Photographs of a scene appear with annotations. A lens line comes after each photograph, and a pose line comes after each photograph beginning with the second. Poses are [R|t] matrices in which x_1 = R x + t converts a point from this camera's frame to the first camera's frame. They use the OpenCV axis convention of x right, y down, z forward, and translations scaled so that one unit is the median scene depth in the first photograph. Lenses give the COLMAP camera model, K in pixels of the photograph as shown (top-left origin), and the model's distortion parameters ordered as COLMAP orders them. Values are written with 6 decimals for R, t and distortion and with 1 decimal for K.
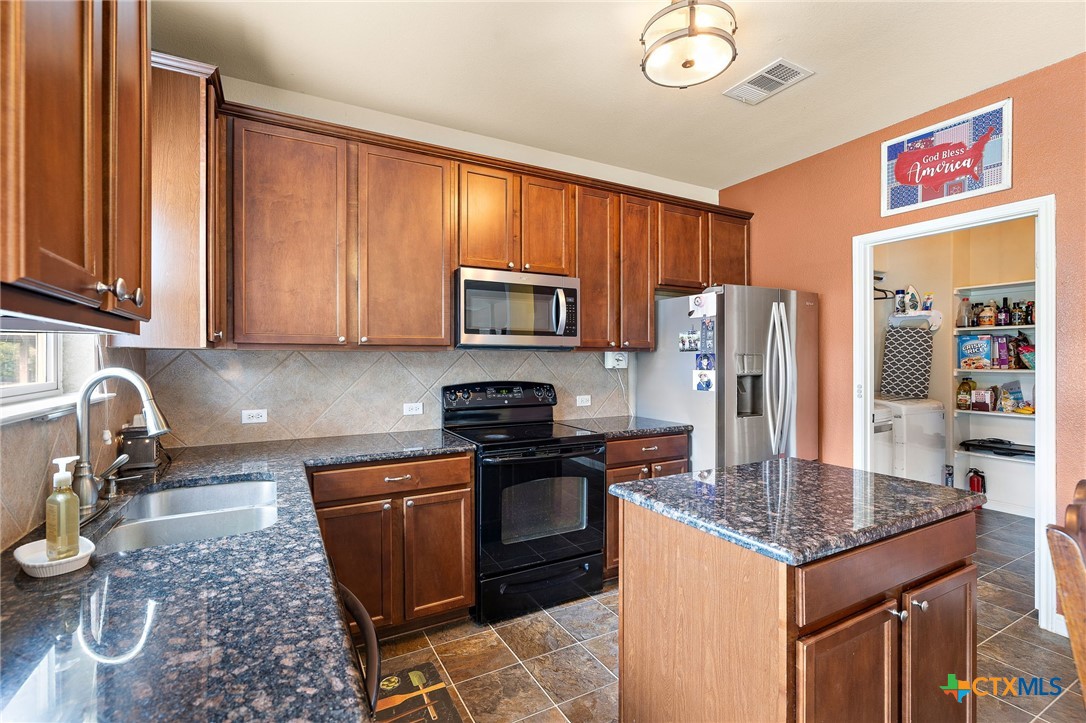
lens RADIAL K [[488.0, 0, 543.2], [0, 488.0, 359.3], [0, 0, 1]] dist [-0.001541, 0.000422]
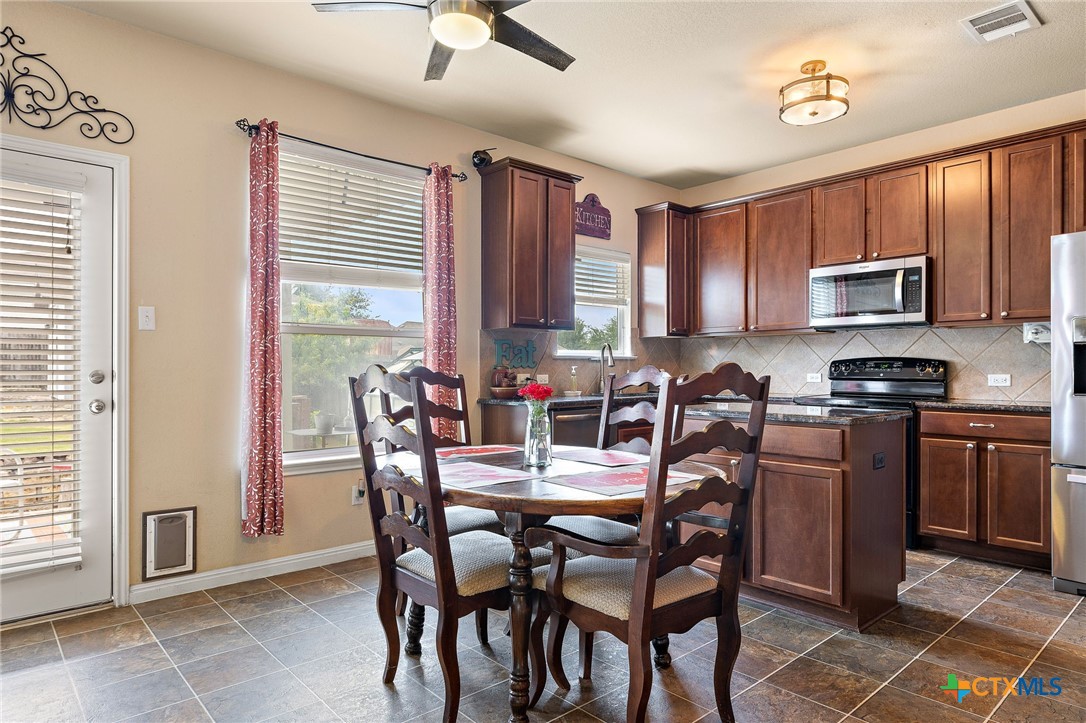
lens RADIAL K [[646.5, 0, 535.6], [0, 646.5, 368.1], [0, 0, 1]] dist [-0.002495, 0.003225]
pose [[0.218079, 0.001641, -0.975930, 1.298534], [-0.000446, 0.999999, 0.001582, 0.074867], [0.975931, 0.000090, 0.218080, -0.111445]]
